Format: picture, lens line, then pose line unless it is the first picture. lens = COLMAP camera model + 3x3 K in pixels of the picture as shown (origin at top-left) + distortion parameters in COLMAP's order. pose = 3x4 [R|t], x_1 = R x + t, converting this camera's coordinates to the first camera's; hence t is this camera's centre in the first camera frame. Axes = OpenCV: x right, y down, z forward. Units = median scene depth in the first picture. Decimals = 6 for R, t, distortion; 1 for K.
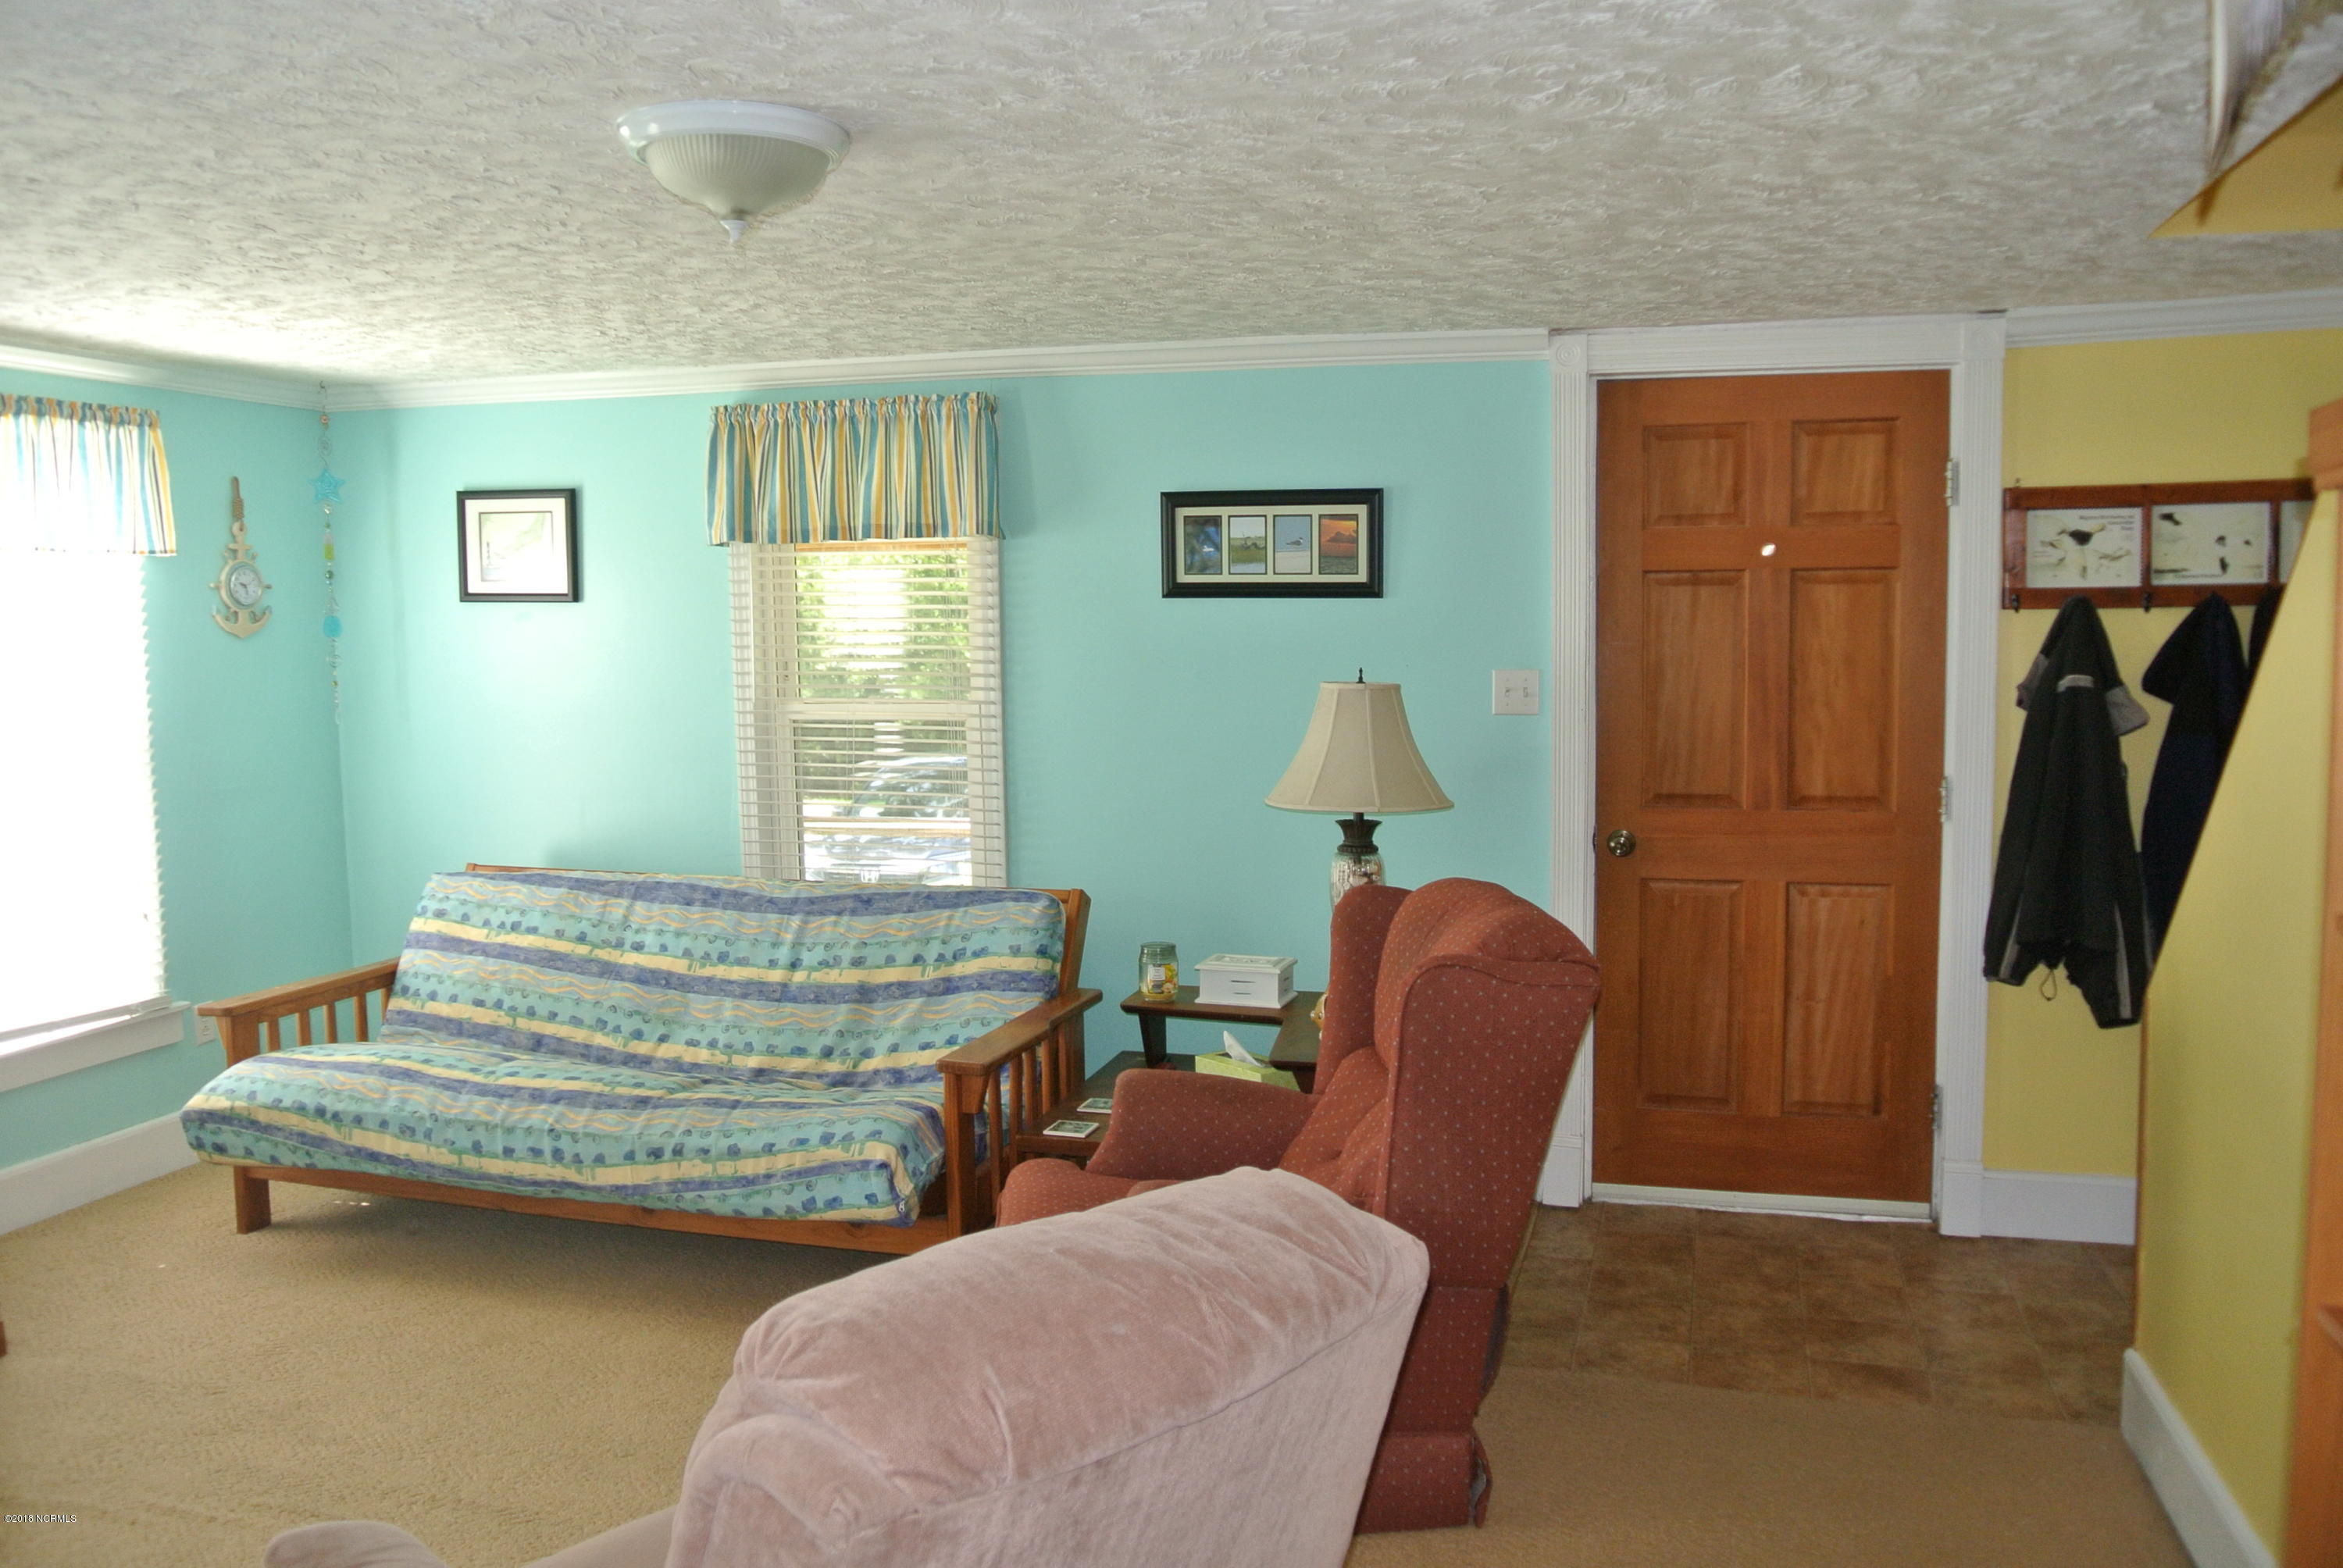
lens RADIAL K [[1848.7, 0, 1165.7], [0, 1848.7, 783.5], [0, 0, 1]] dist [-0.082508, 0.025055]
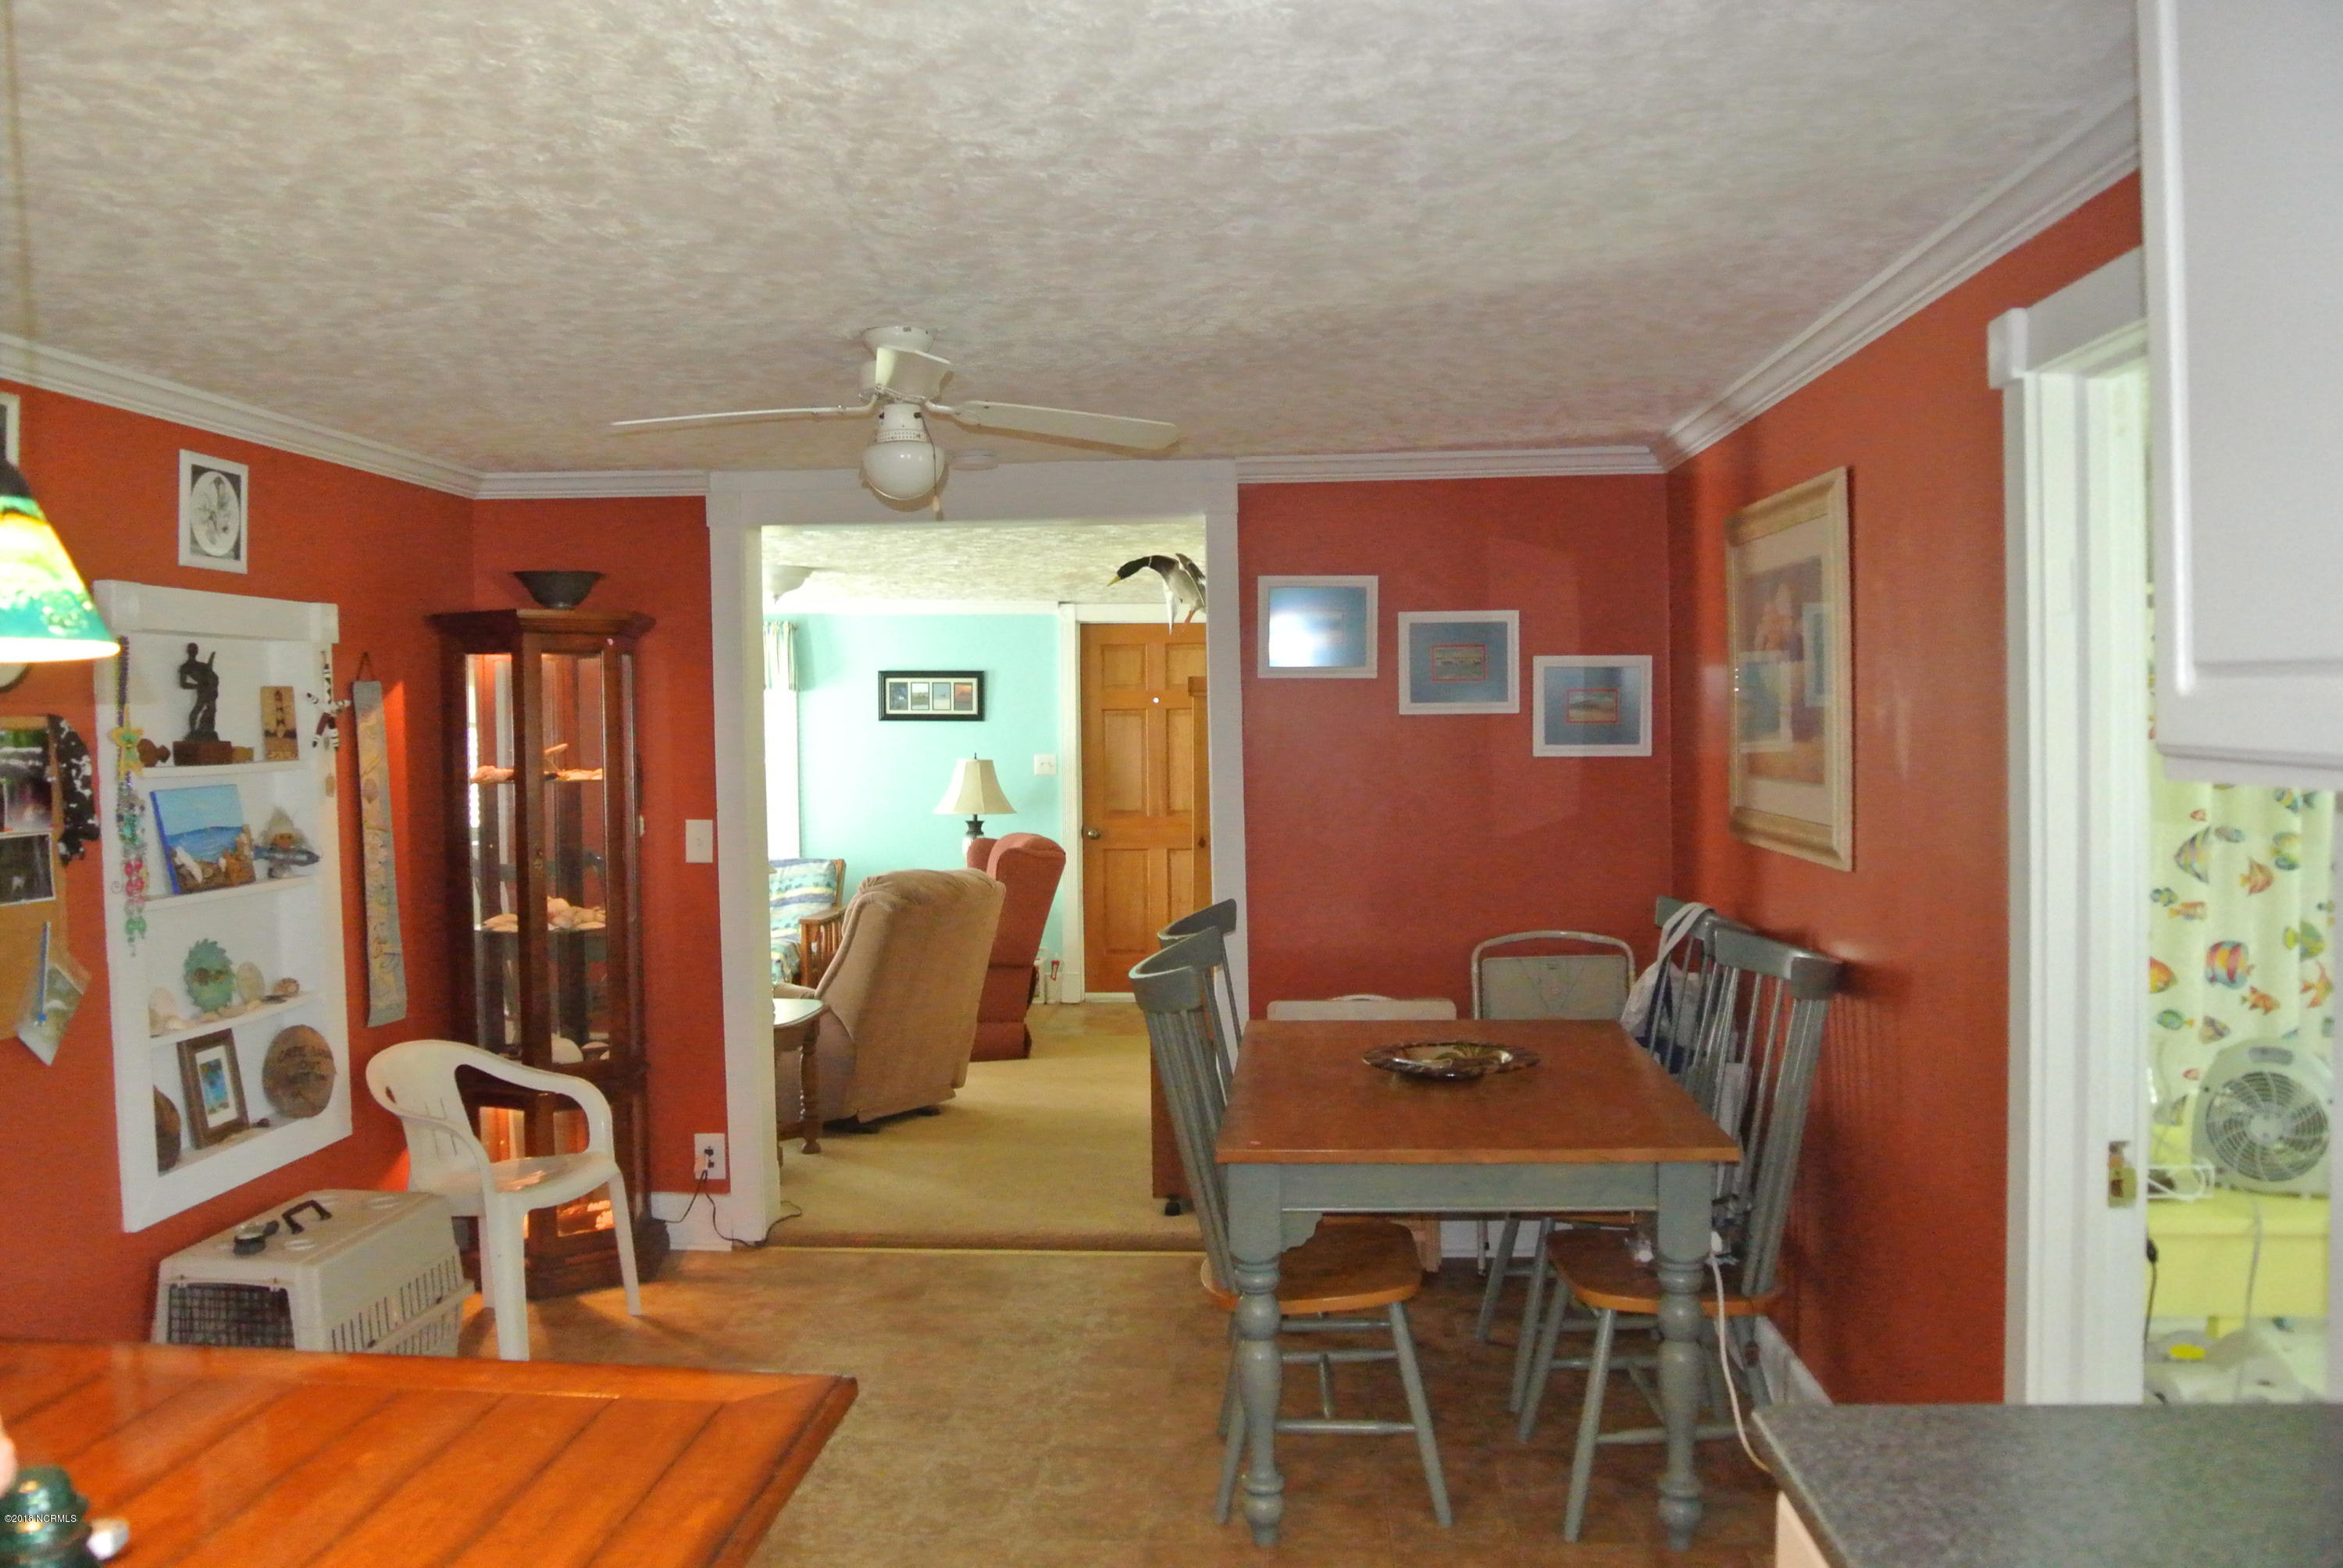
lens RADIAL K [[1848.7, 0, 1171.1], [0, 1848.7, 784.1], [0, 0, 1]] dist [-0.082508, 0.025055]
pose [[0.974489, -0.004044, 0.224397, -0.157887], [0.017334, 0.998207, -0.057283, 0.102885], [-0.223763, 0.059712, 0.972813, -1.174536]]
